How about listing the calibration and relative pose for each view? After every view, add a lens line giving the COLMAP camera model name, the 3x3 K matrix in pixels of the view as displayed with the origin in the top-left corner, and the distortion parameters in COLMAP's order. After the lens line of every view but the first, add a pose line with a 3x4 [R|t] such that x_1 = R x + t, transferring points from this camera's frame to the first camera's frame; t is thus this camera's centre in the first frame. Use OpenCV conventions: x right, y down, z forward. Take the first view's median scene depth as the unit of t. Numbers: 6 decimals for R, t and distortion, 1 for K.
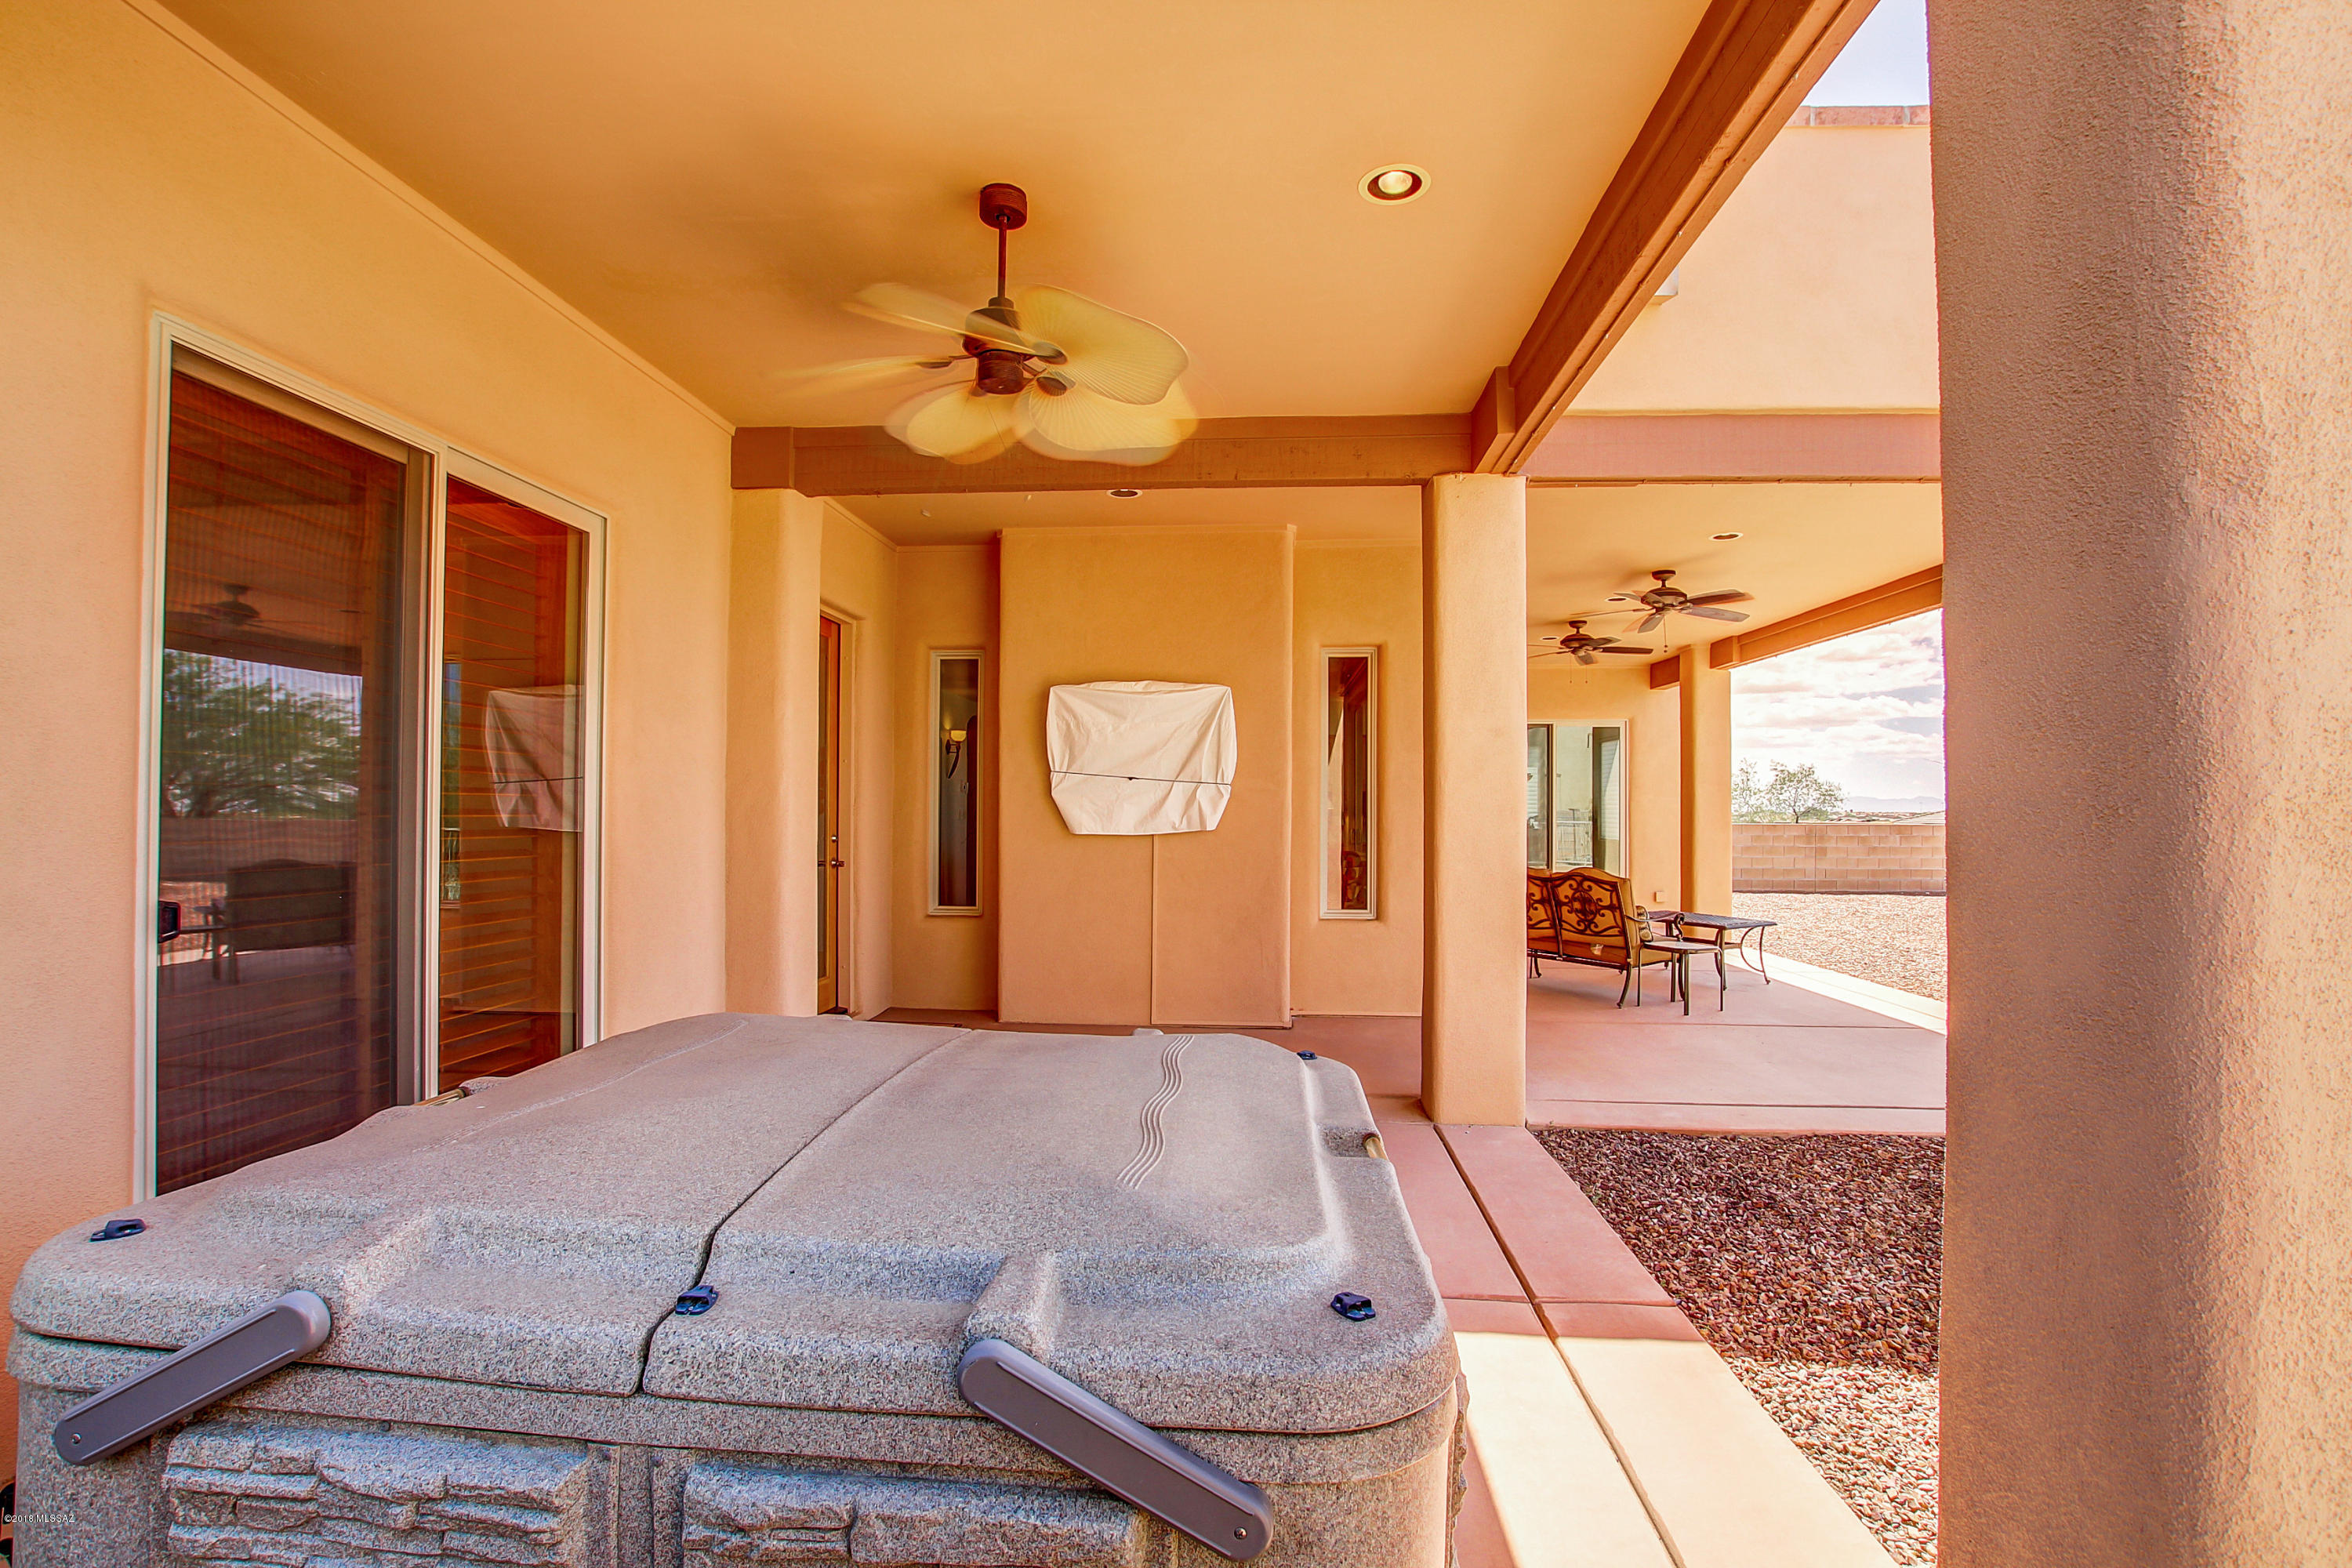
lens RADIAL K [[1088.2, 0, 1184.7], [0, 1088.2, 794.2], [0, 0, 1]] dist [-0.026160, 0.000764]
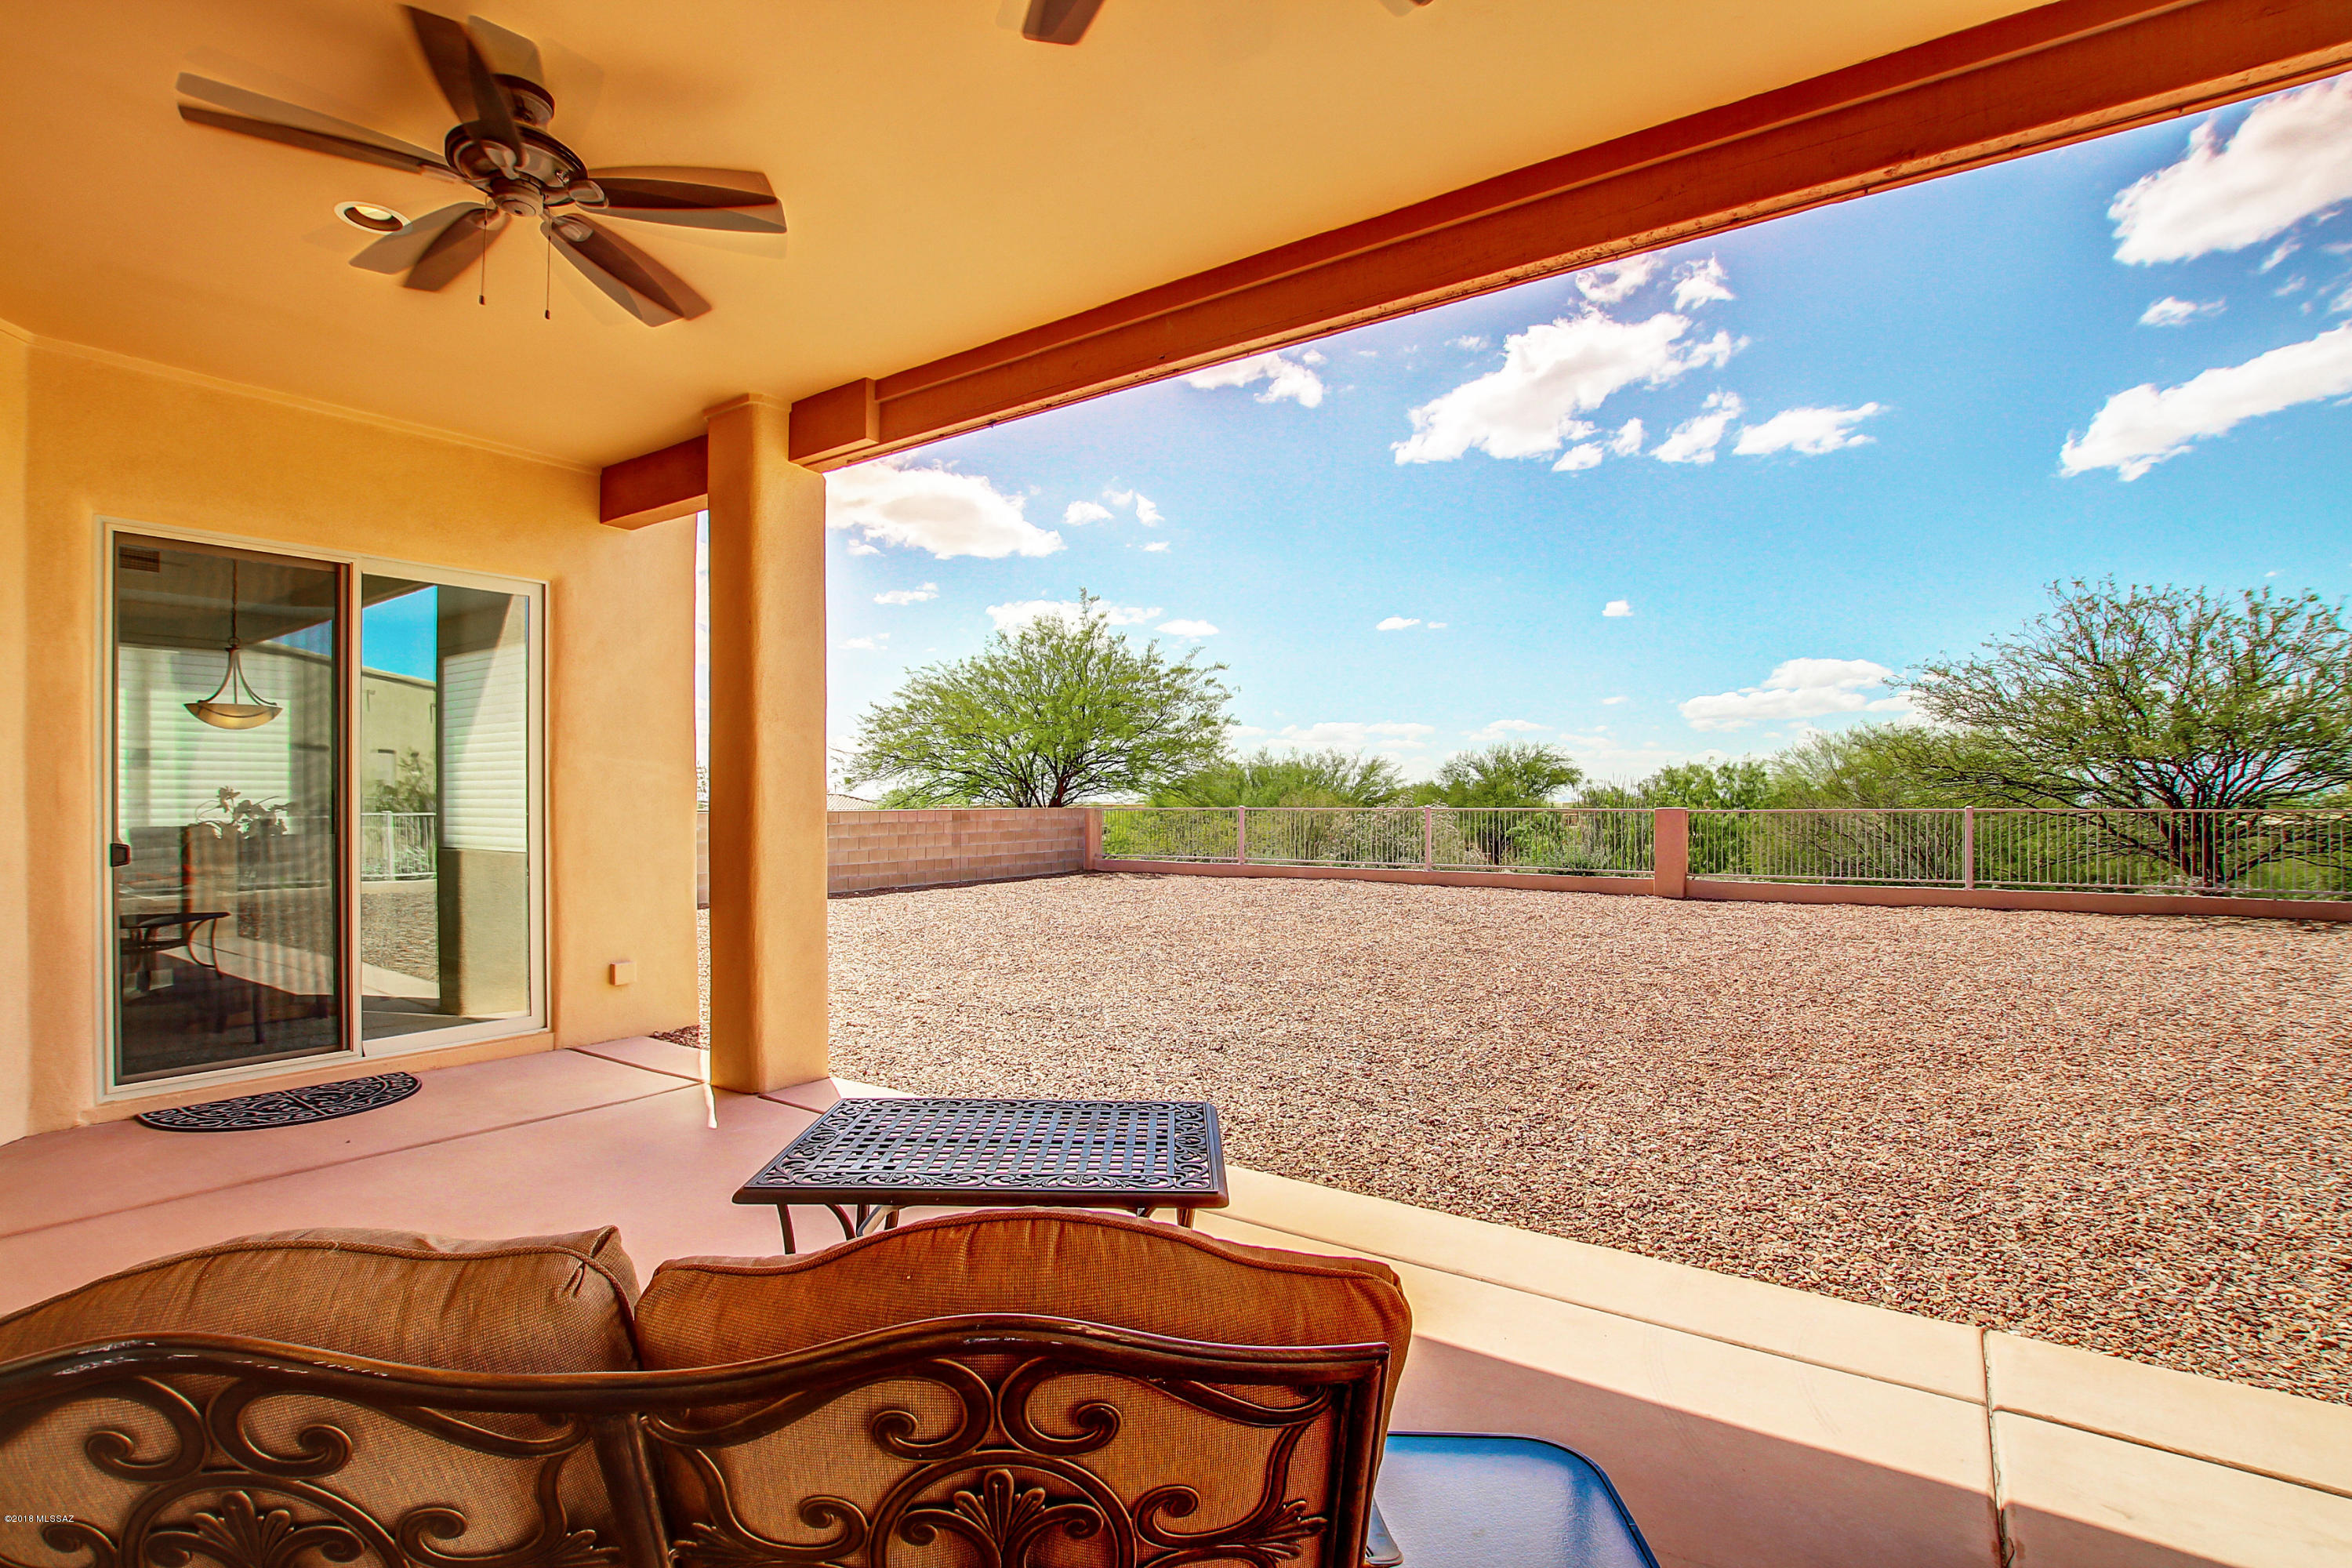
lens RADIAL K [[1088.2, 0, 1184.7], [0, 1088.2, 794.2], [0, 0, 1]] dist [-0.026160, 0.000764]
pose [[0.518456, -0.001283, 0.855103, 0.273699], [-0.007325, 0.999956, 0.005941, 0.022020], [-0.855073, -0.009344, 0.518423, 0.894252]]
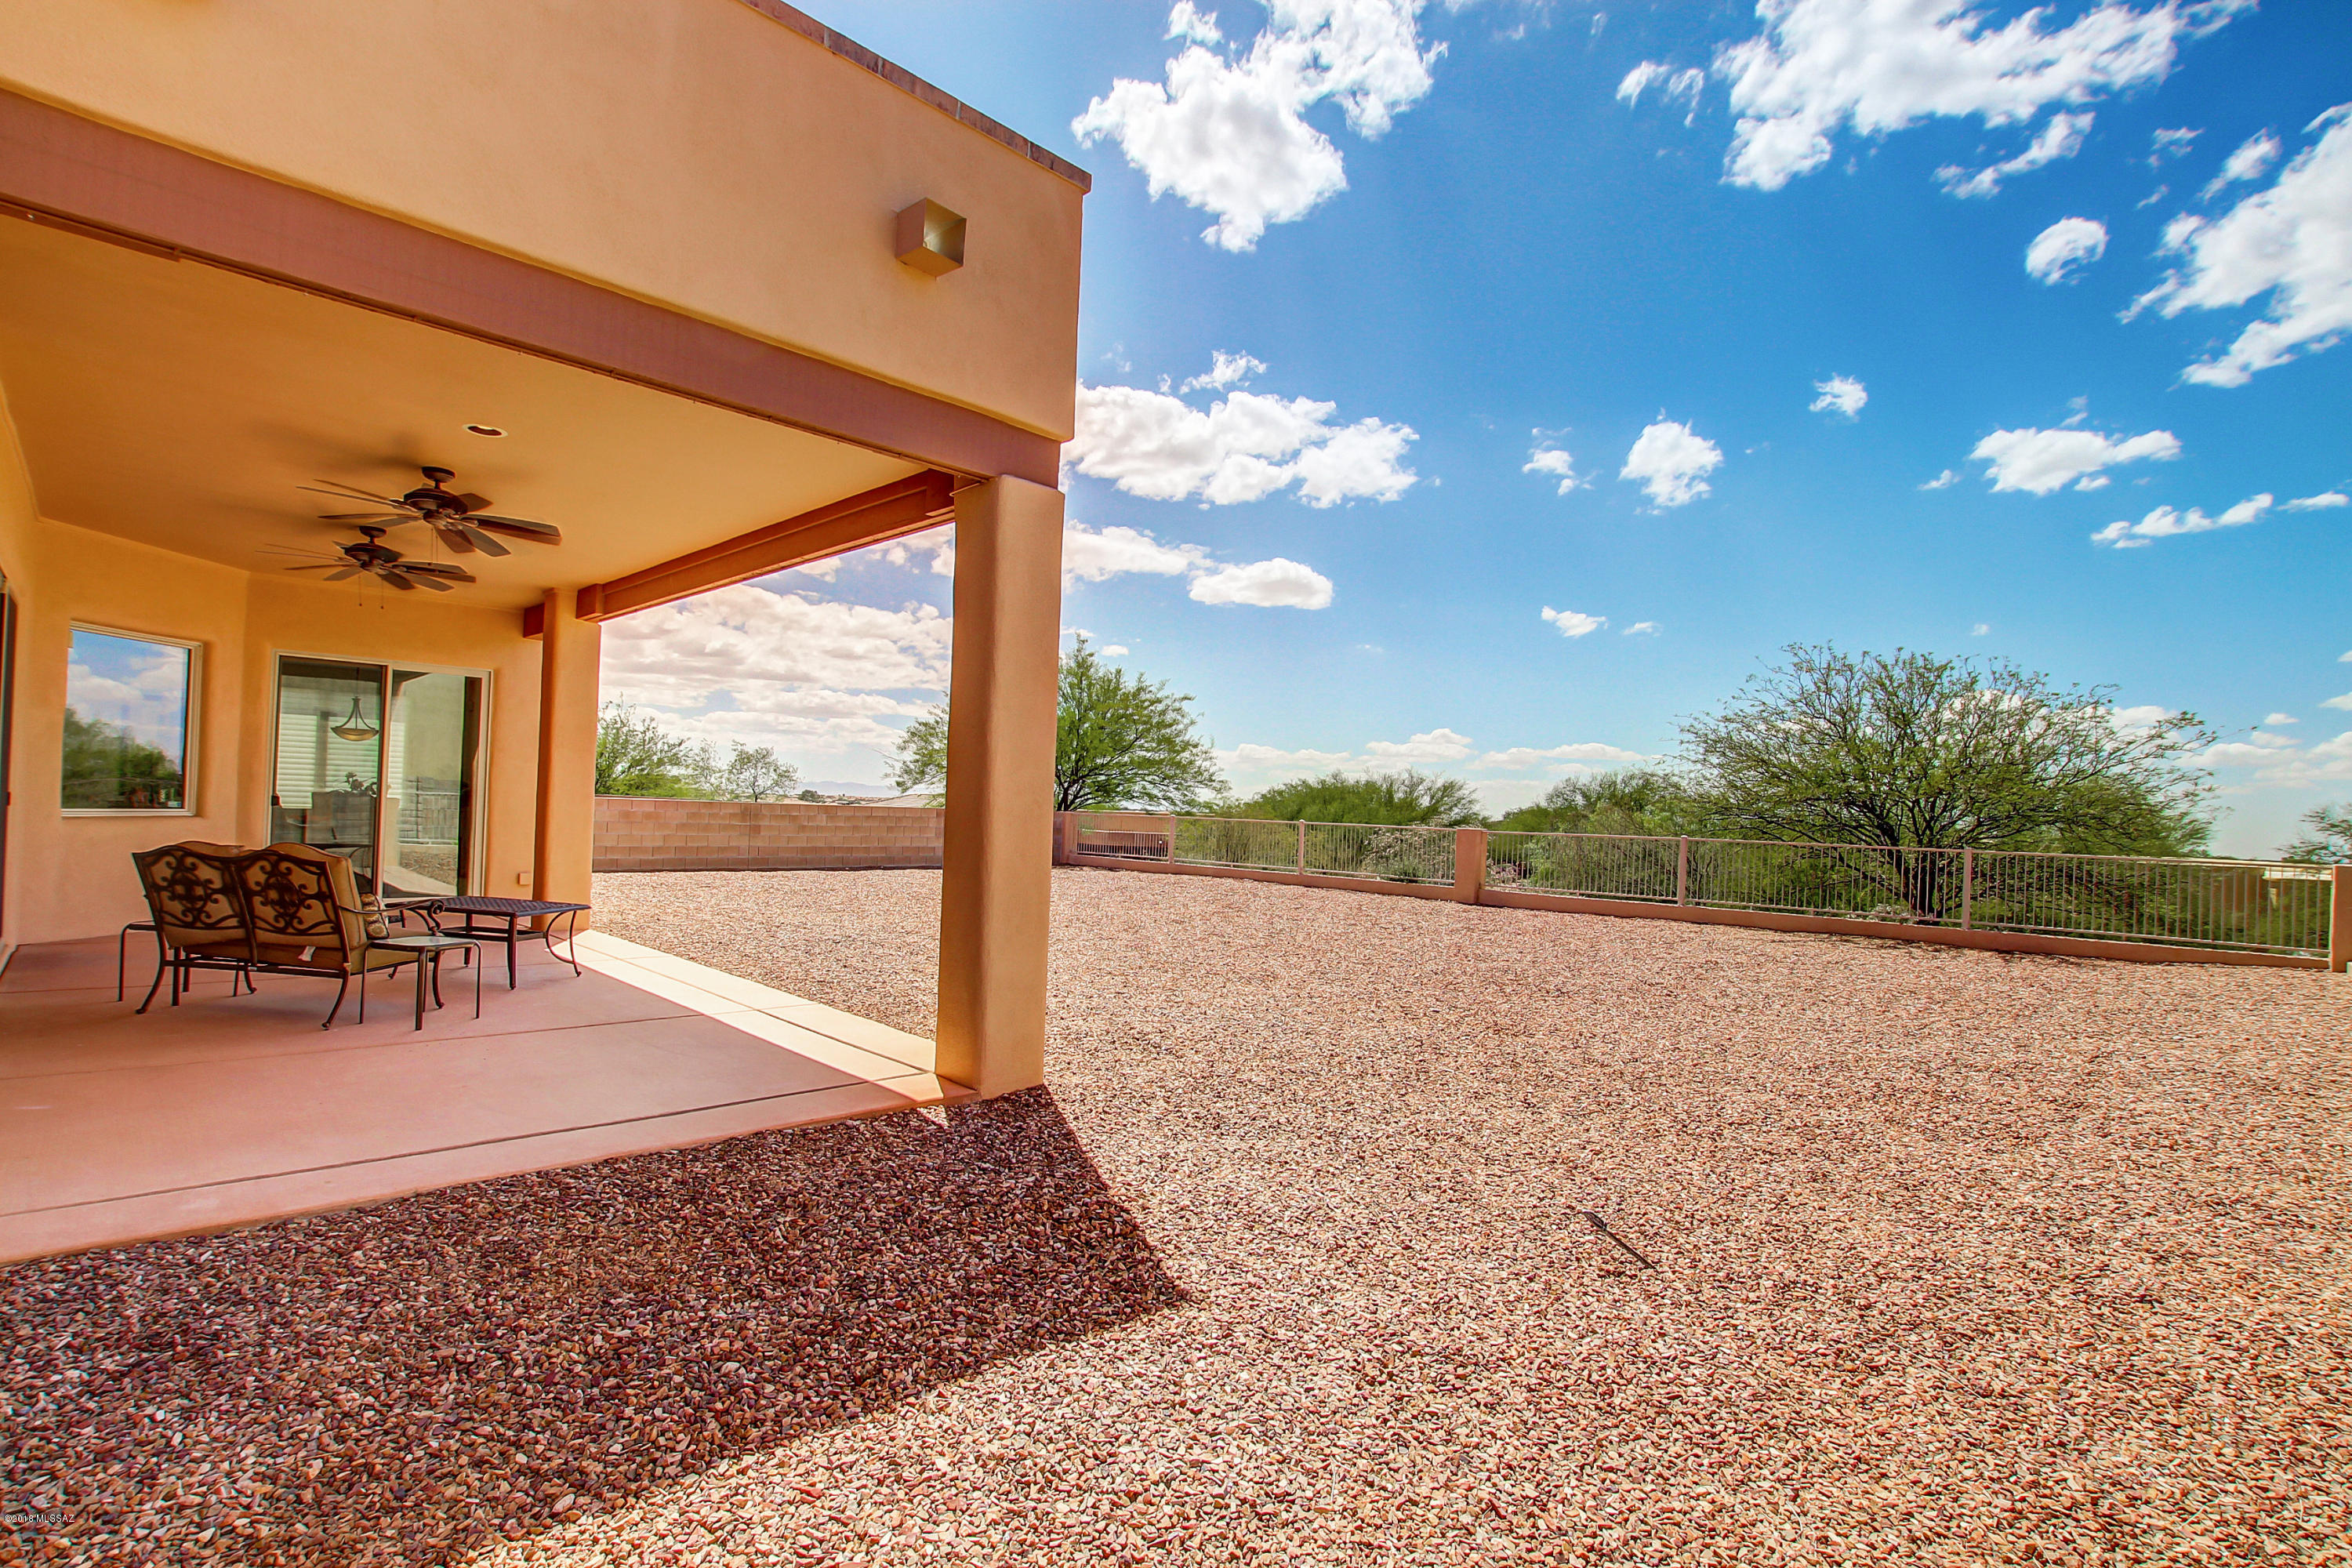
lens RADIAL K [[1088.2, 0, 1184.7], [0, 1088.2, 794.2], [0, 0, 1]] dist [-0.026160, 0.000764]
pose [[0.651899, 0.030564, 0.757690, 0.209036], [-0.045333, 0.998971, -0.001294, 0.007658], [-0.756950, -0.033504, 0.652614, 0.065800]]
